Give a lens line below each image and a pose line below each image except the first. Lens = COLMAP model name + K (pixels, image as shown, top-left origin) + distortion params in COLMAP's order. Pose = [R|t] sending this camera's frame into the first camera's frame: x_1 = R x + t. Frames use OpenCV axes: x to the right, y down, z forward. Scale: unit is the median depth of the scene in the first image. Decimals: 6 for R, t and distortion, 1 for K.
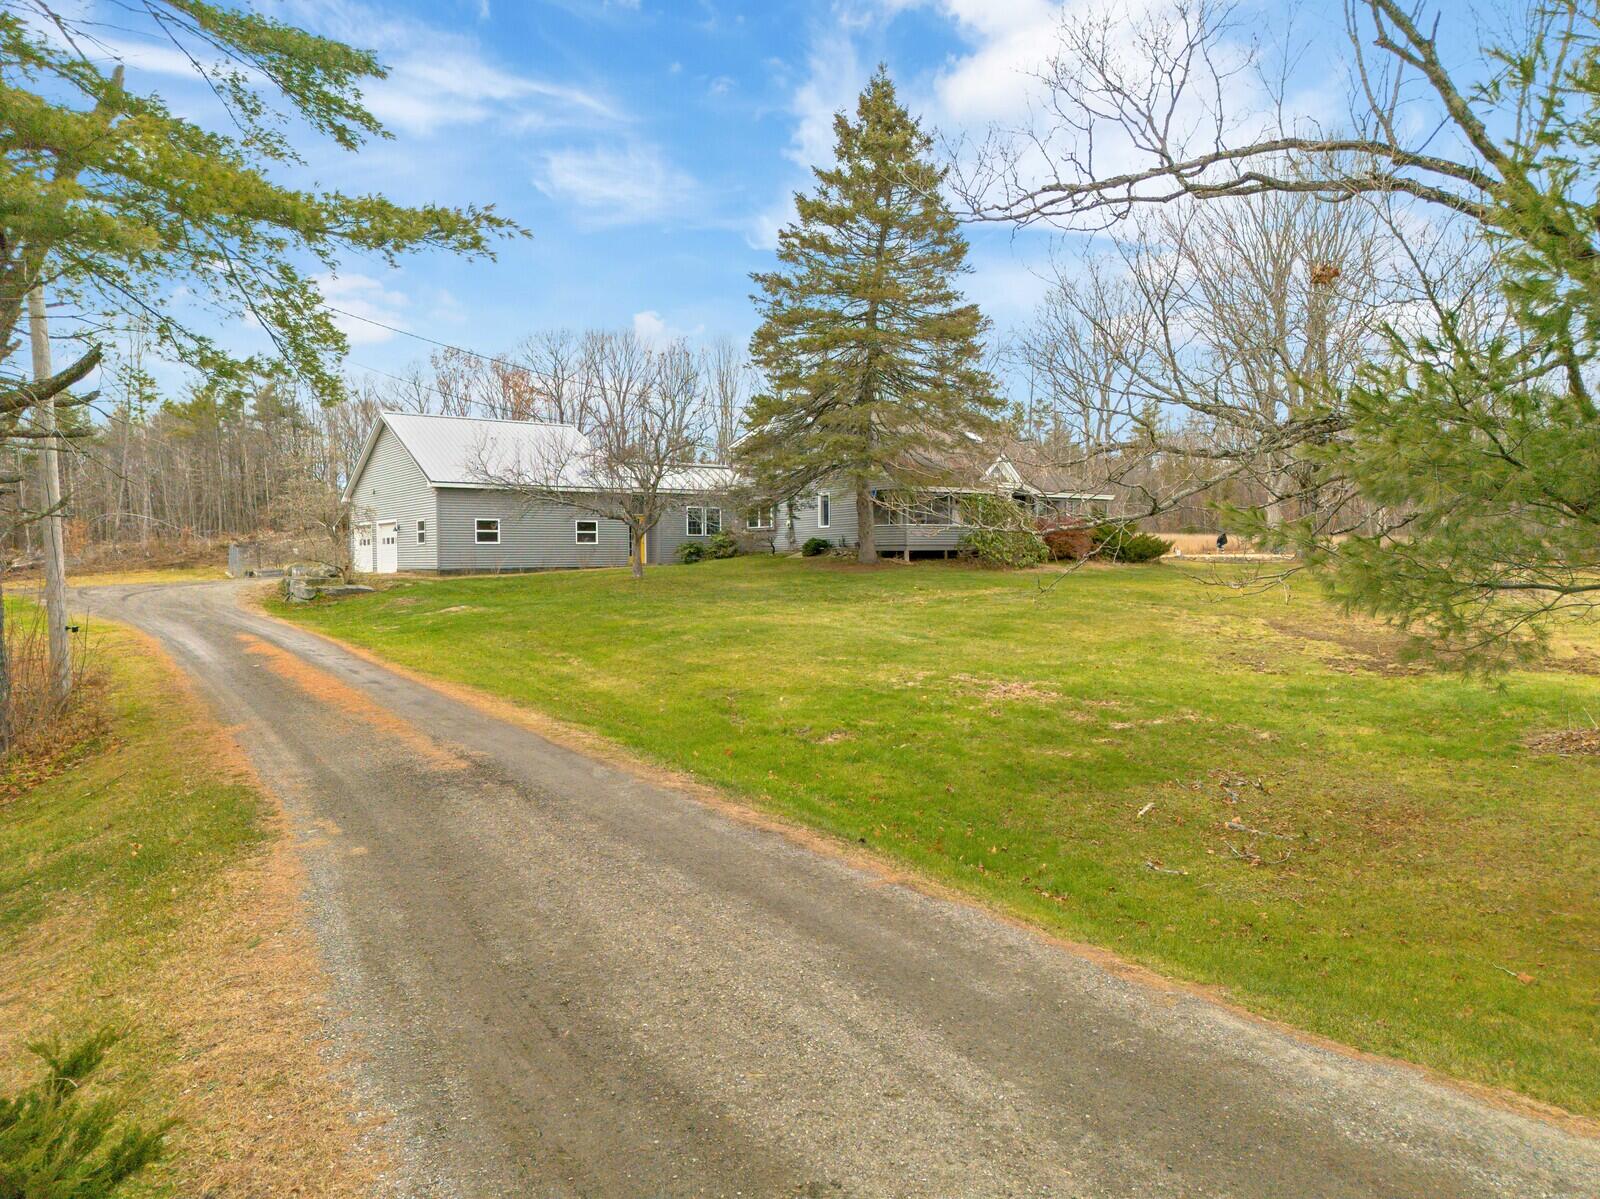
lens RADIAL K [[1115.9, 0, 802.2], [0, 1115.9, 597.6], [0, 0, 1]] dist [0.081809, -0.079224]
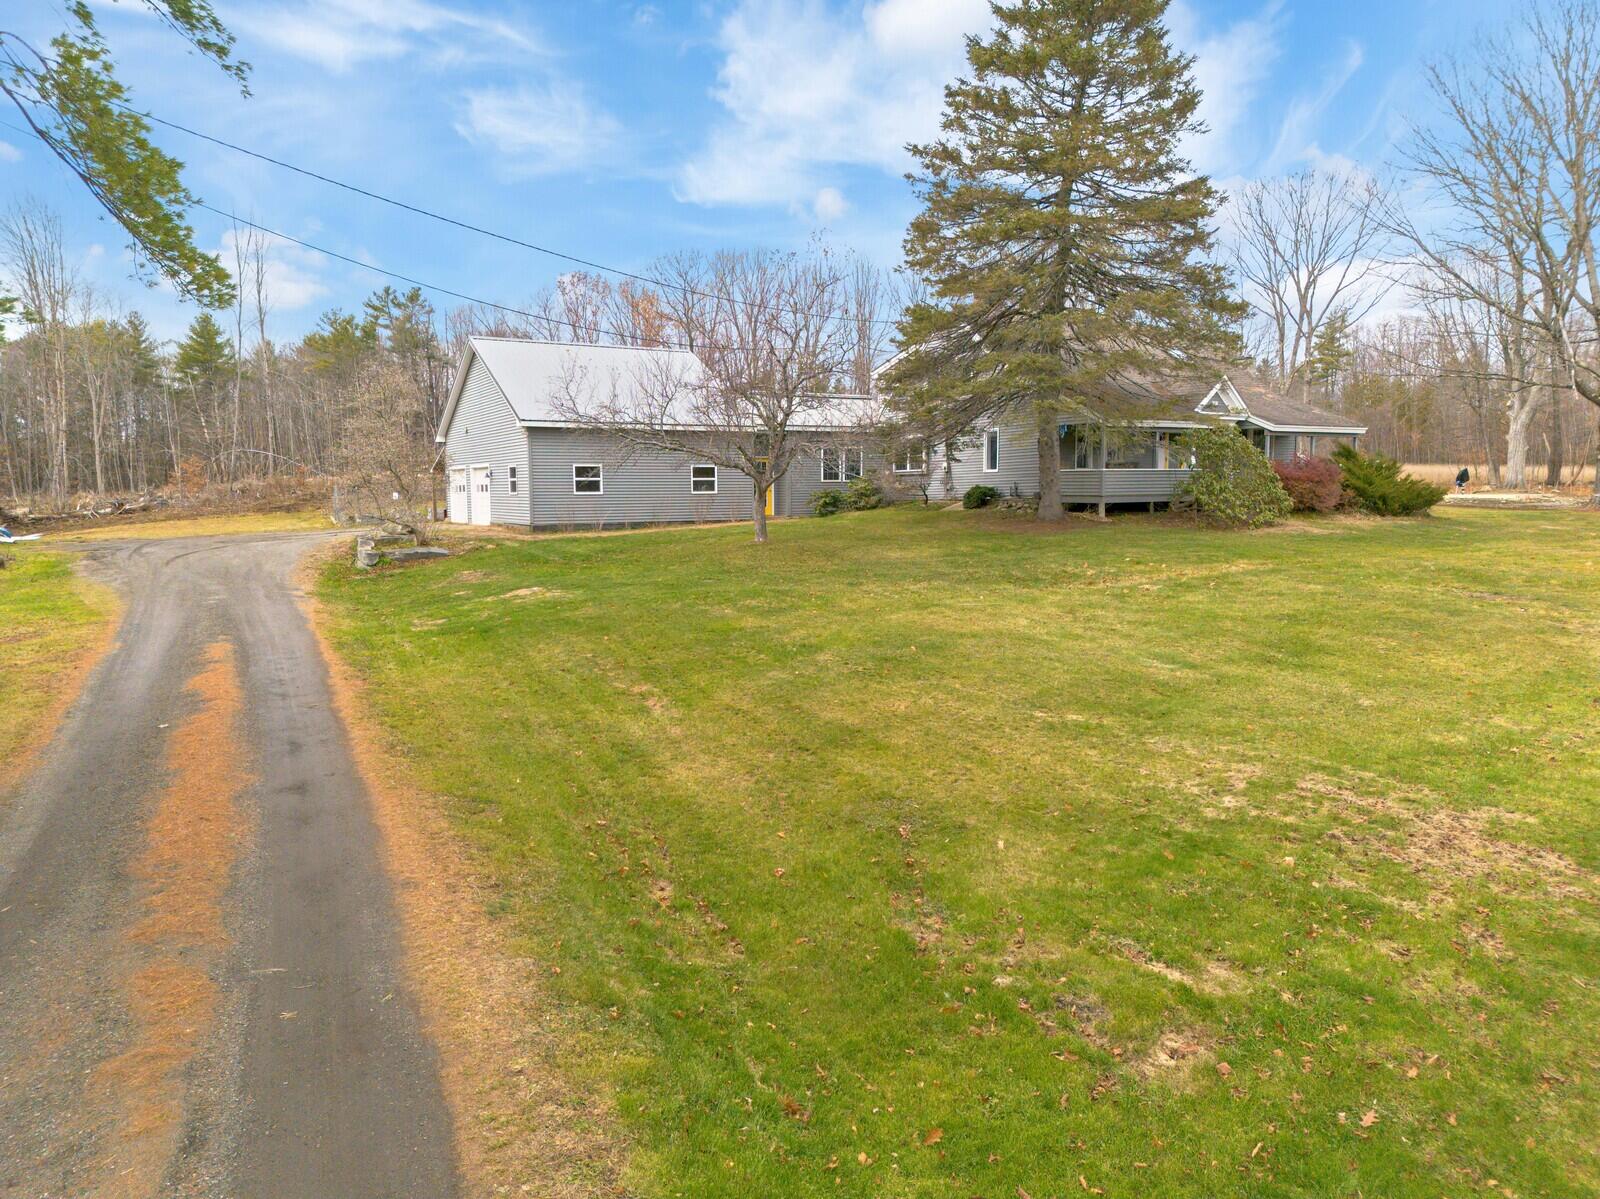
lens RADIAL K [[1125.8, 0, 800.0], [0, 1125.8, 599.5], [0, 0, 1]] dist [0.081022, -0.075766]
pose [[0.992717, 0.011208, -0.119951, -0.020723], [-0.003500, 0.997926, 0.064279, -0.025321], [0.120422, -0.063391, 0.990697, 0.184538]]
